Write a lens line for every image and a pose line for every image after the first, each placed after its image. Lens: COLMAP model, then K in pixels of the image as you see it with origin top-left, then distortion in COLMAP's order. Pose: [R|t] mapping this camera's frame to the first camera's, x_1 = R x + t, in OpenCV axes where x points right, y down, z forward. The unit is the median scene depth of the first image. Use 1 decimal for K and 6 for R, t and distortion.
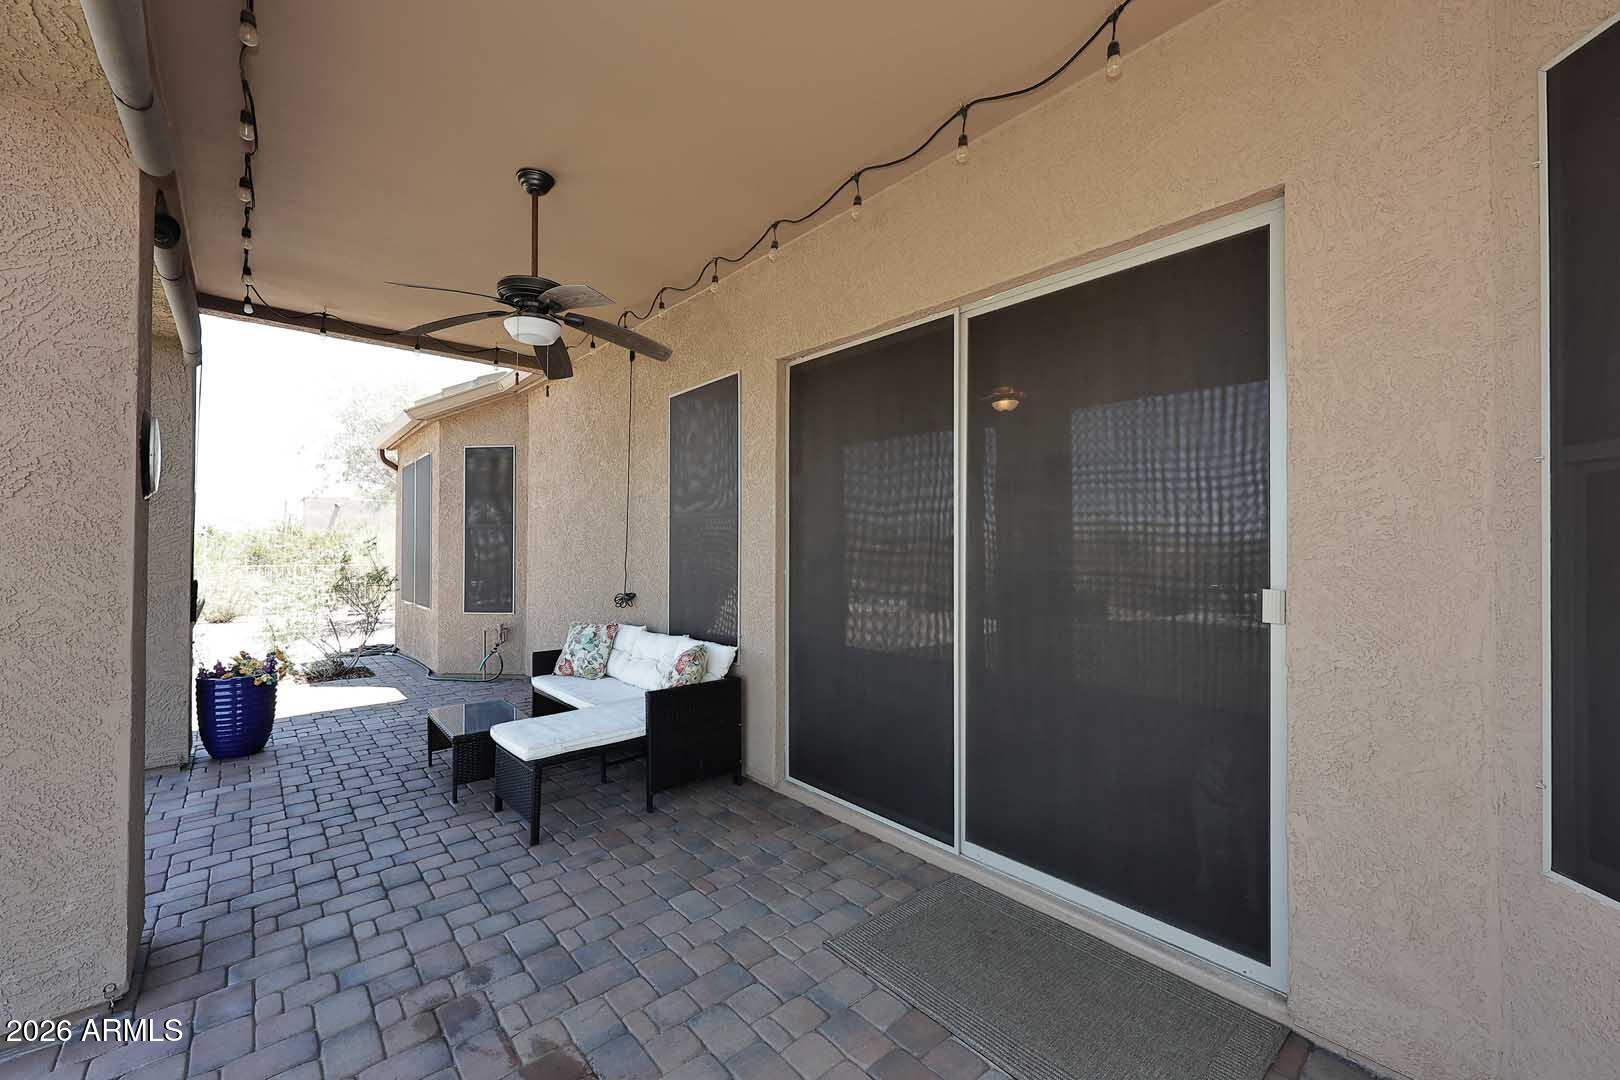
lens RADIAL K [[648.2, 0, 823.2], [0, 648.2, 540.6], [0, 0, 1]] dist [0.000040, -0.000313]
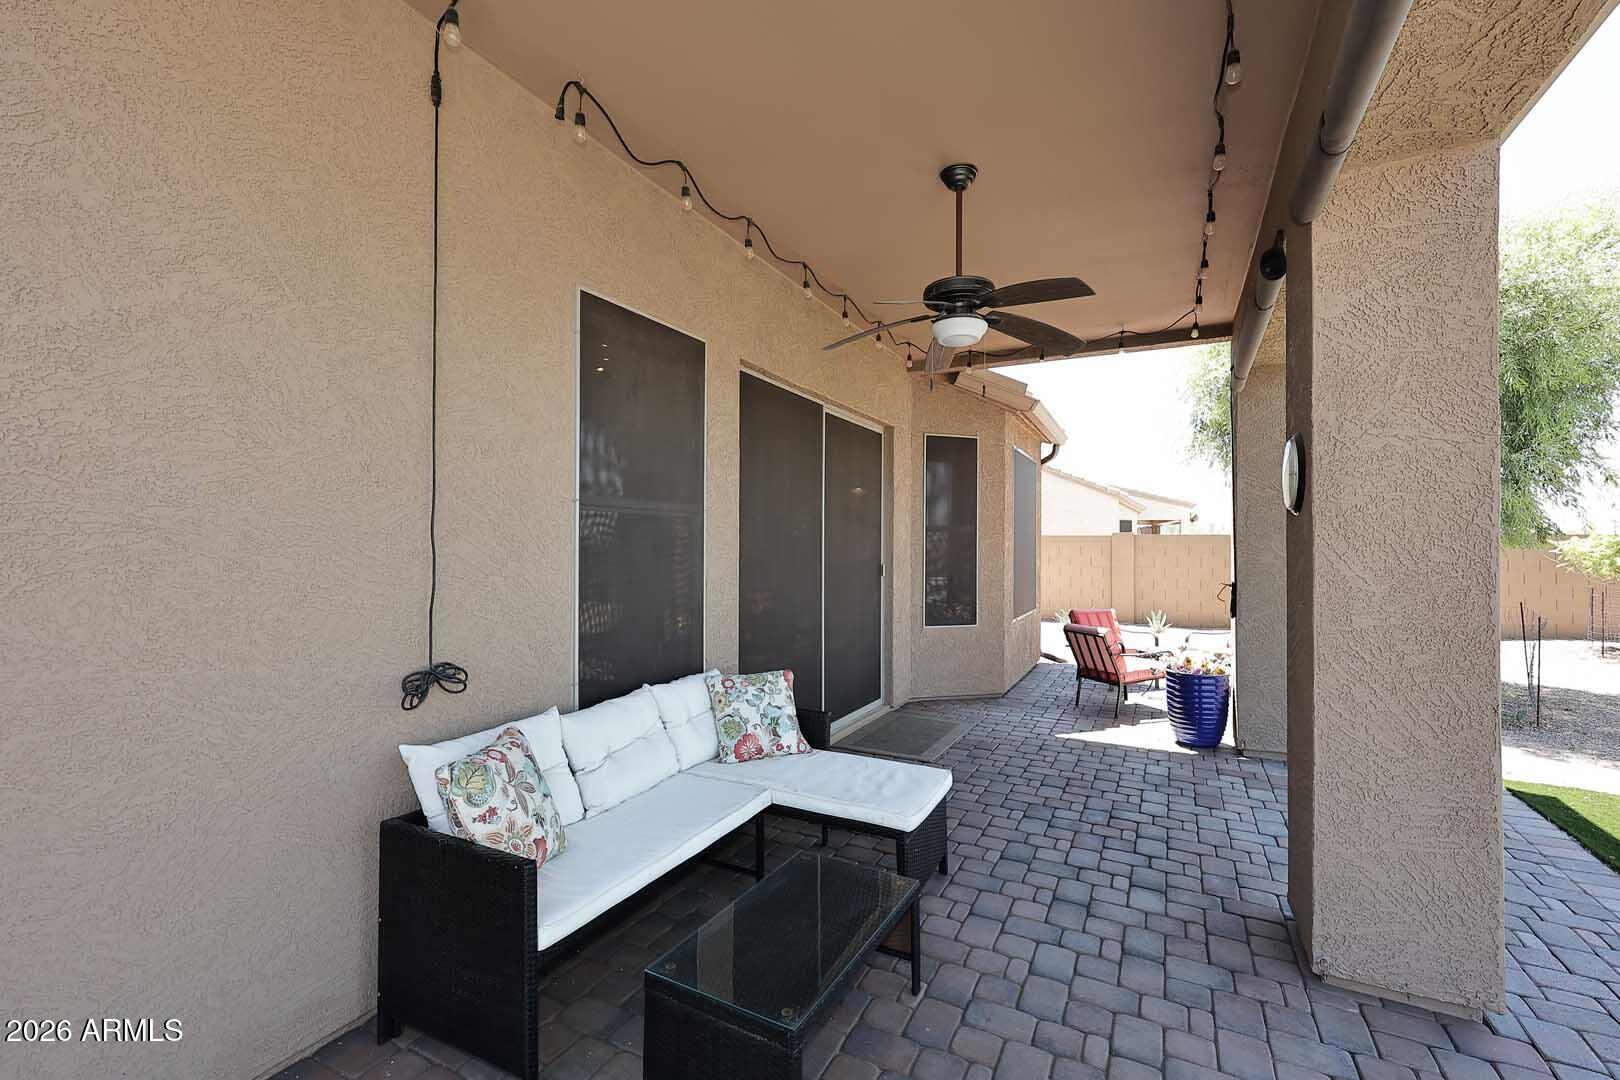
lens RADIAL K [[648.2, 0, 824.0], [0, 648.2, 545.4], [0, 0, 1]] dist [0.000040, -0.000313]
pose [[-0.341749, -0.002539, 0.939788, -1.435678], [-0.011866, 0.999928, -0.001614, 0.001958], [-0.939716, -0.011703, -0.341755, 1.690591]]
